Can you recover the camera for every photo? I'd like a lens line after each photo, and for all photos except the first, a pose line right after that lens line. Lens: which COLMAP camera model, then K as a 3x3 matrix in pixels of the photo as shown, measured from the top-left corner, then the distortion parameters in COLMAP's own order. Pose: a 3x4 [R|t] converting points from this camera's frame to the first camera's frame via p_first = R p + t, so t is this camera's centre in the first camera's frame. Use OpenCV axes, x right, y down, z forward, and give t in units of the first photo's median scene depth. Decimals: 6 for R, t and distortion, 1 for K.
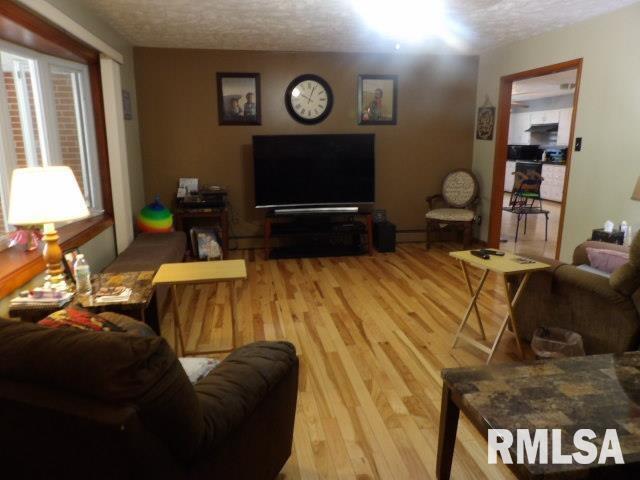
lens RADIAL K [[468.4, 0, 320.0], [0, 468.4, 240.0], [0, 0, 1]] dist [-0.030372, 0.074511]
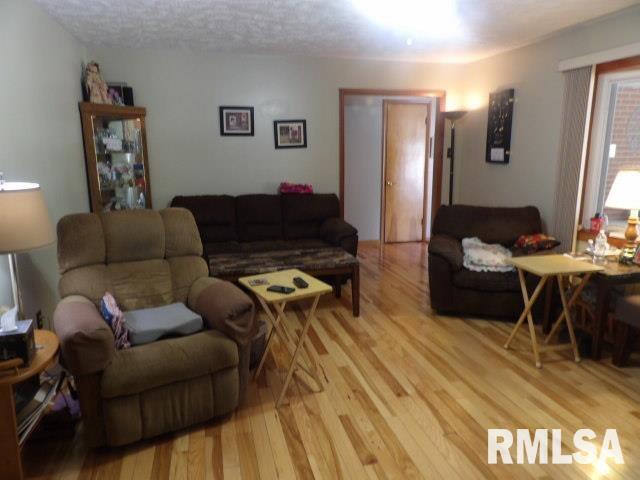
lens RADIAL K [[468.4, 0, 320.0], [0, 468.4, 240.0], [0, 0, 1]] dist [-0.030372, 0.074511]
pose [[-0.997182, 0.014300, -0.073647, 0.216028], [-0.015739, 0.919944, 0.391734, -0.227595], [0.073353, 0.391789, -0.917126, 1.043561]]
